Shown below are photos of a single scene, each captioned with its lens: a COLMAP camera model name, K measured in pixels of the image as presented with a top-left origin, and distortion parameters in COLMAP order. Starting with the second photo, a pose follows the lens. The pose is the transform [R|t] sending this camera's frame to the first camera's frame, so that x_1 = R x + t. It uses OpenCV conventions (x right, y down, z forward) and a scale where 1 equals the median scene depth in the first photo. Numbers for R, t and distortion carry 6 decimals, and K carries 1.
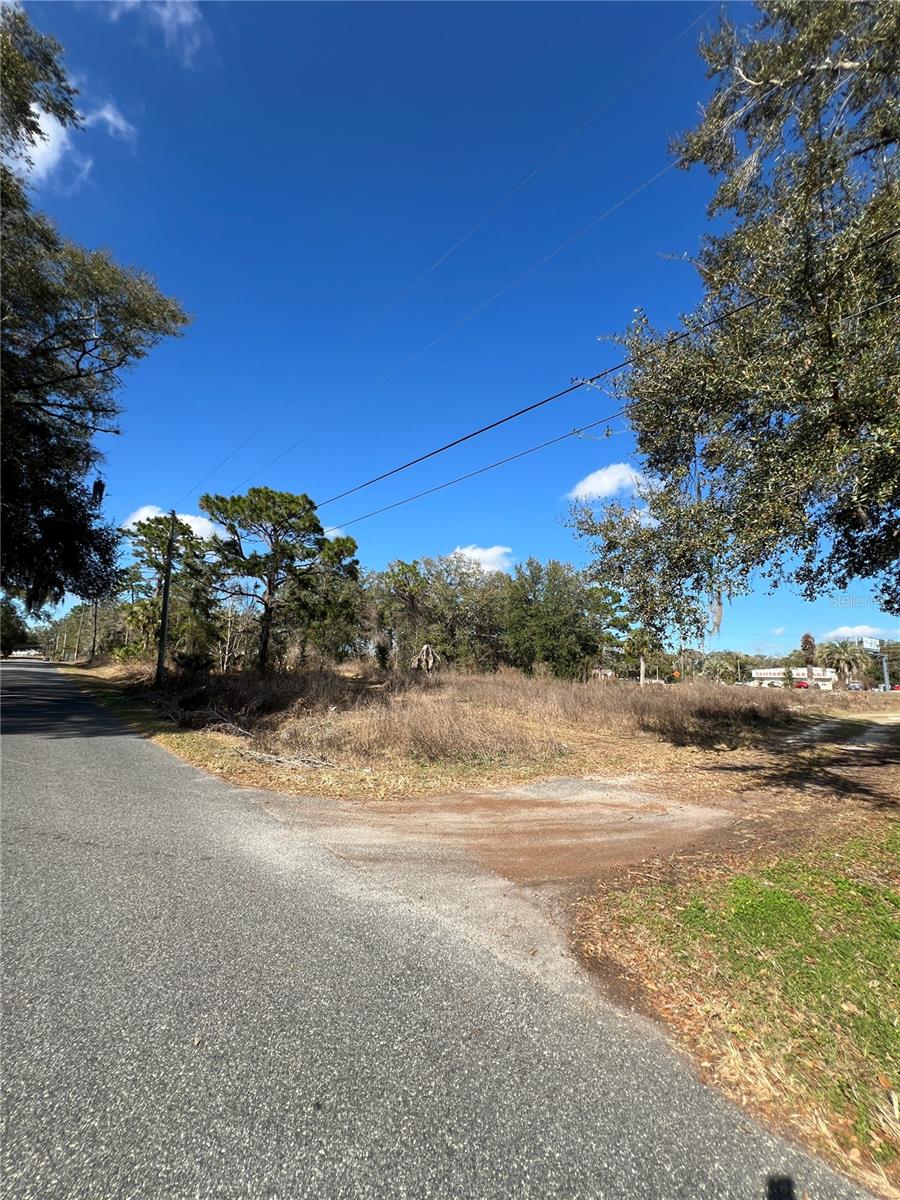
lens RADIAL K [[482.9, 0, 452.9], [0, 482.9, 597.1], [0, 0, 1]] dist [-0.003195, -0.000337]
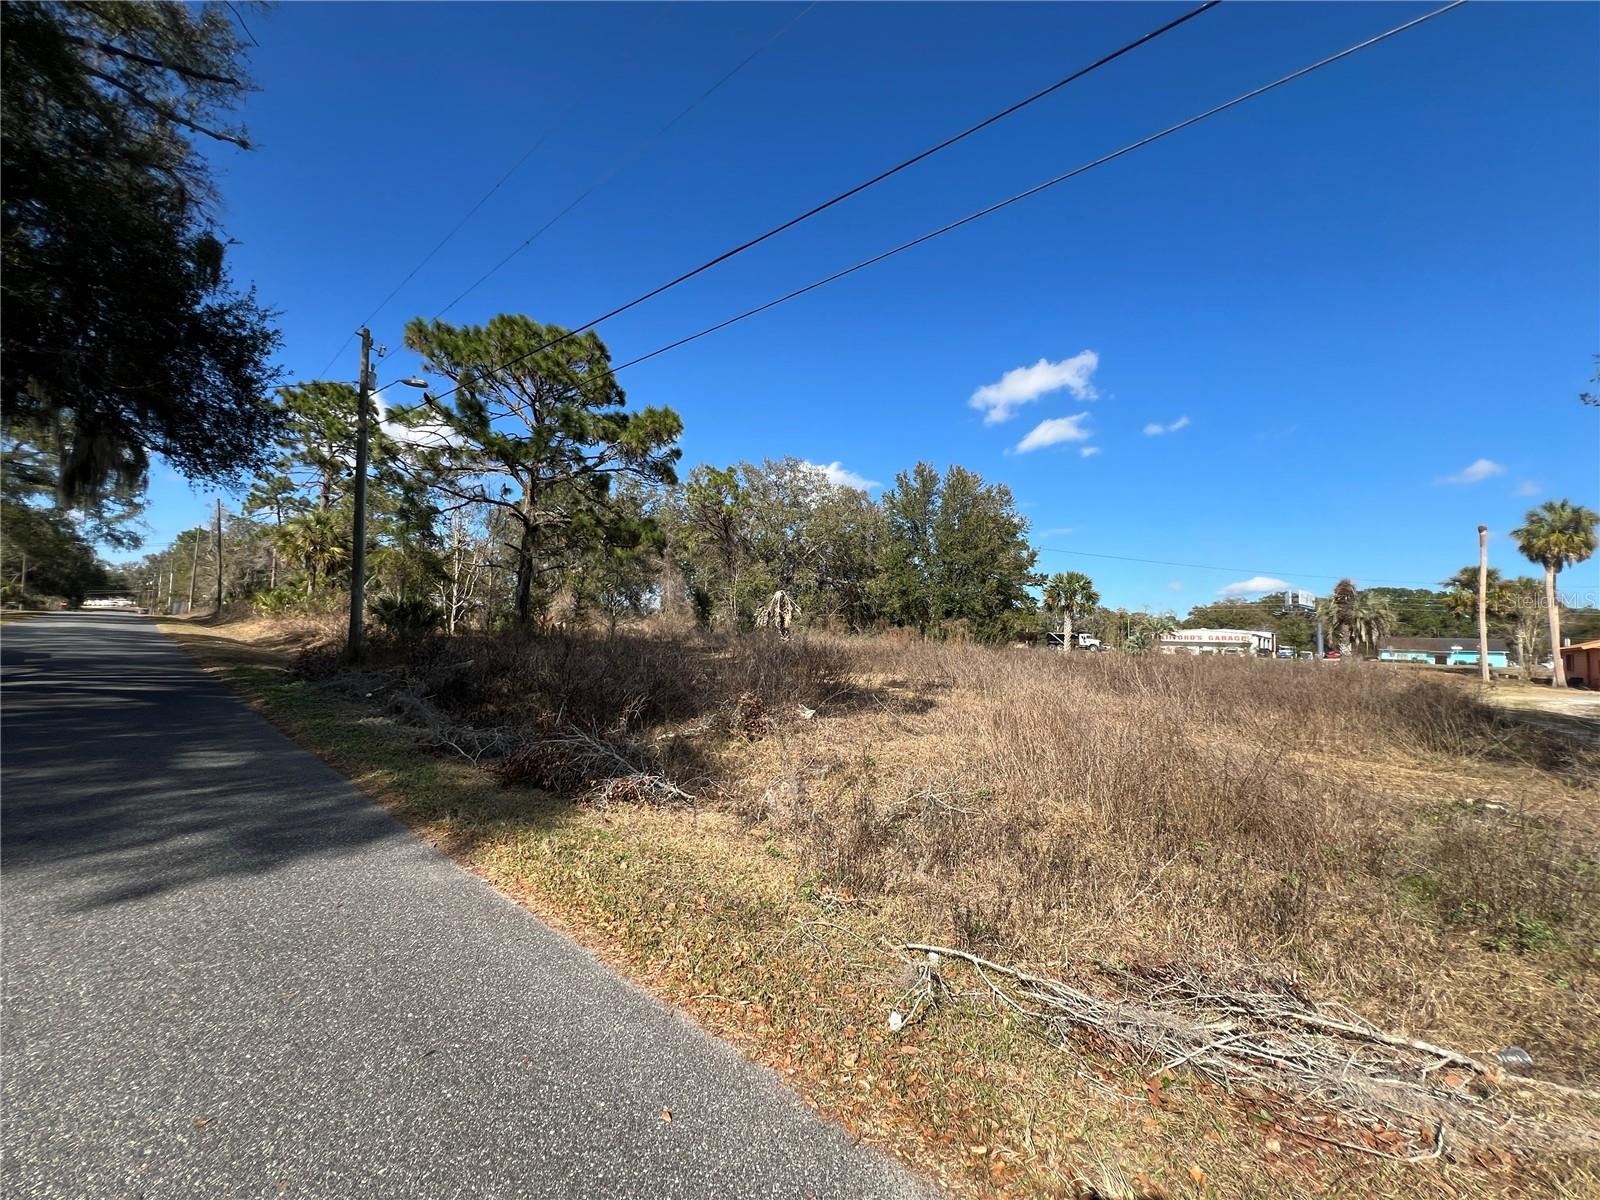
lens RADIAL K [[645.8, 0, 796.1], [0, 645.8, 596.7], [0, 0, 1]] dist [-0.006229, 0.002377]
pose [[0.995592, 0.008983, 0.093355, -0.108200], [-0.018037, 0.995160, 0.096600, 0.022037], [-0.092036, -0.097859, 0.990935, 0.142076]]
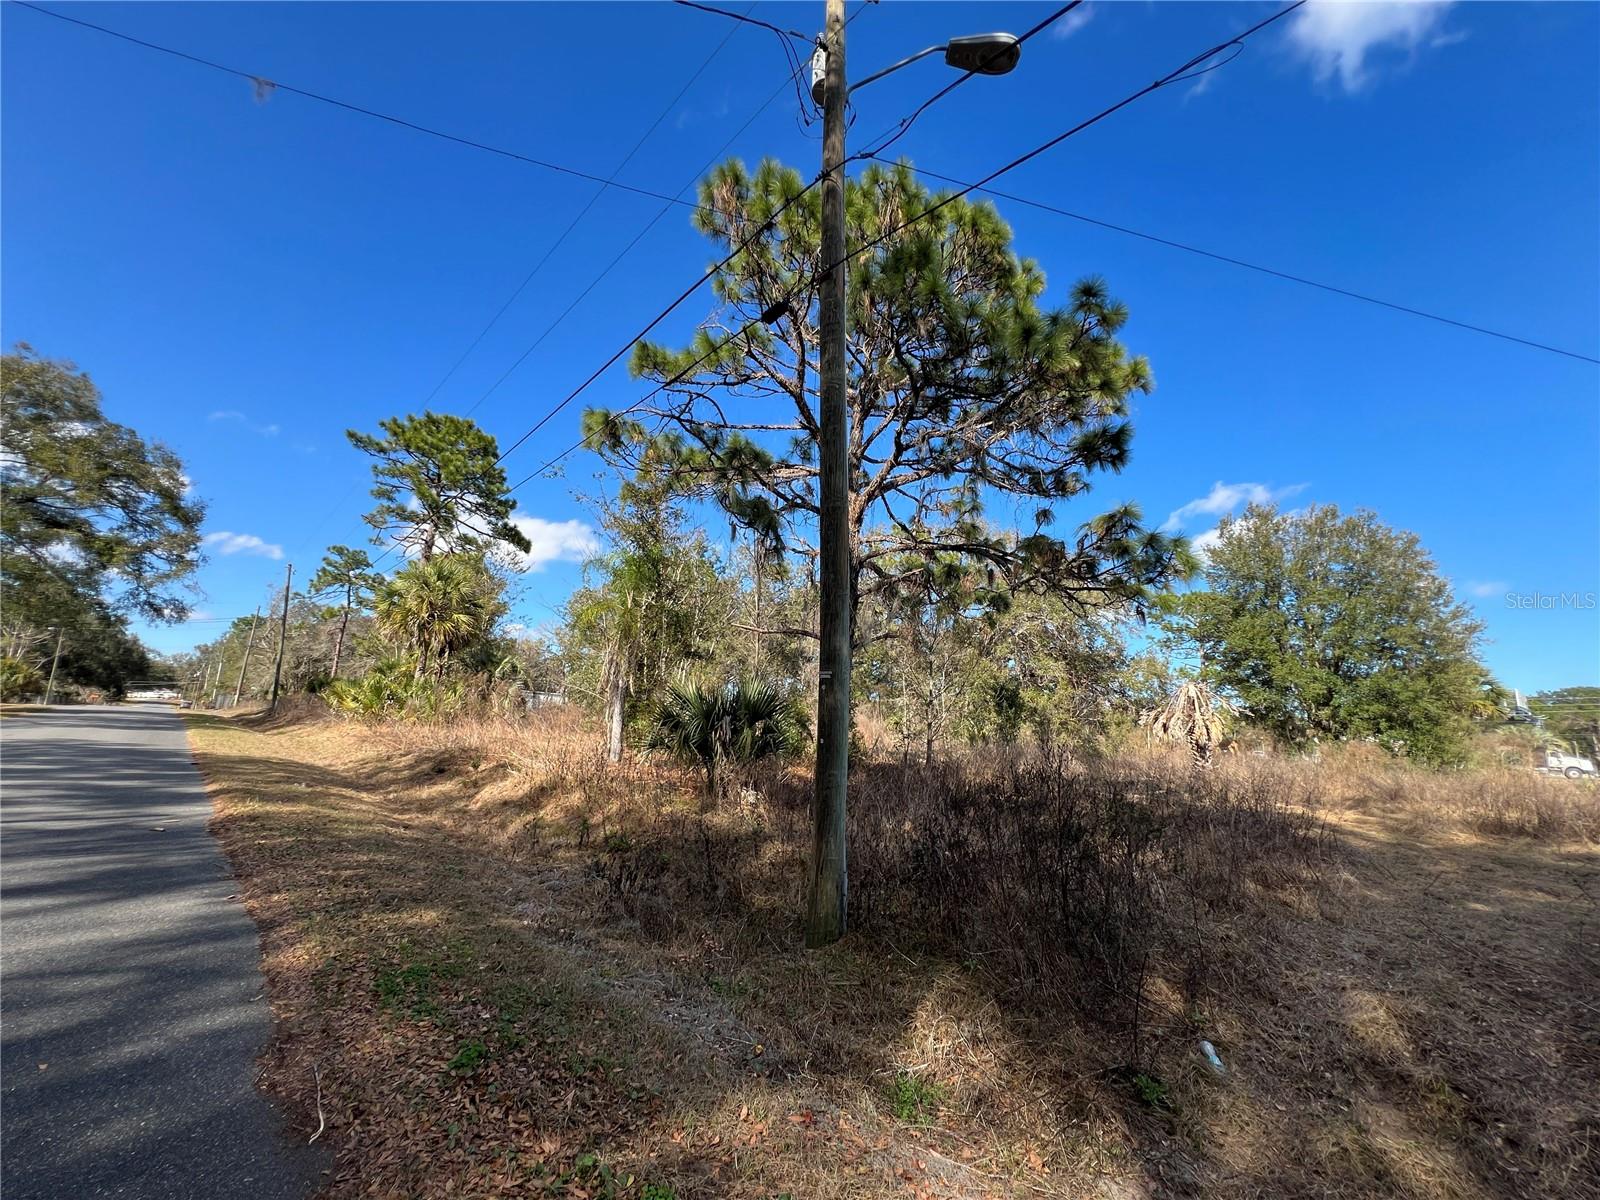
lens RADIAL K [[645.8, 0, 796.1], [0, 645.8, 596.7], [0, 0, 1]] dist [-0.006229, 0.002377]
pose [[0.998605, 0.023752, 0.047151, -0.376281], [-0.021276, 0.998403, -0.052336, 0.059934], [-0.048319, 0.051260, 0.997516, 0.476208]]
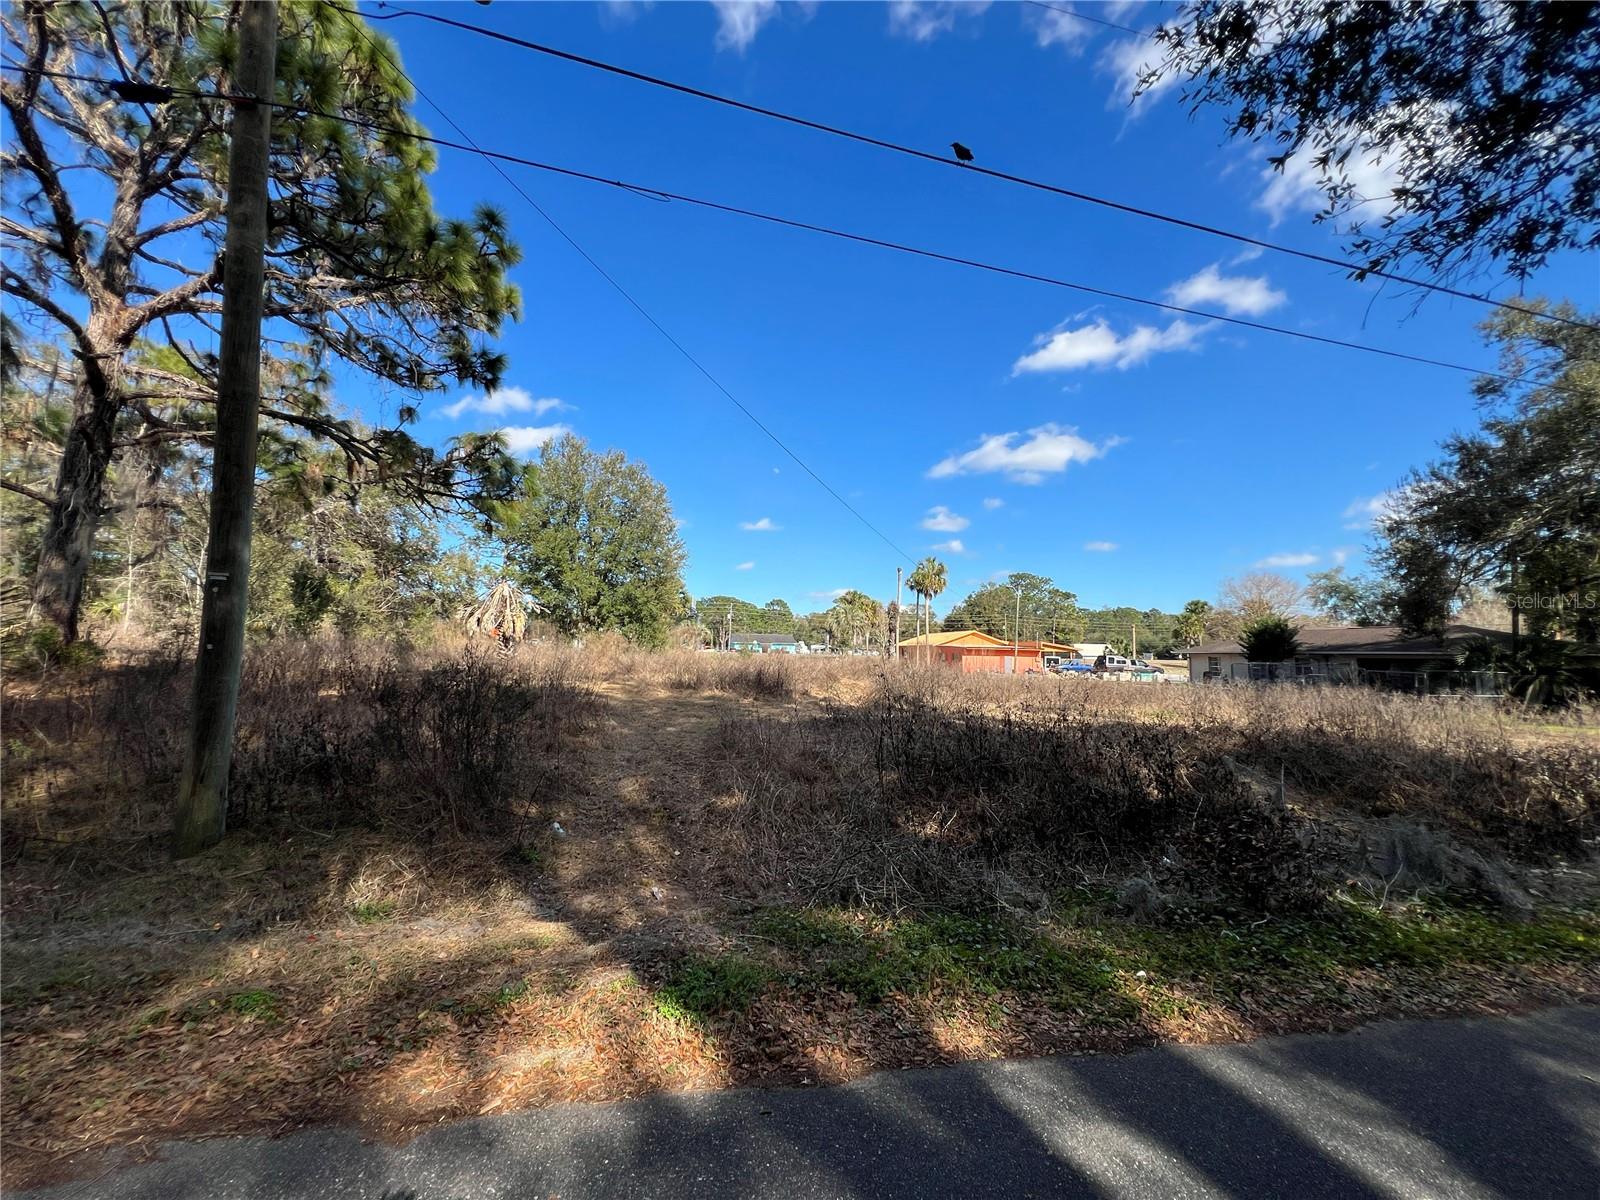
lens RADIAL K [[645.8, 0, 796.1], [0, 645.8, 596.7], [0, 0, 1]] dist [-0.006229, 0.002377]
pose [[0.497807, 0.051806, 0.865739, -0.411772], [-0.145099, 0.989120, 0.024244, 0.054321], [-0.855064, -0.137687, 0.499908, 0.455591]]
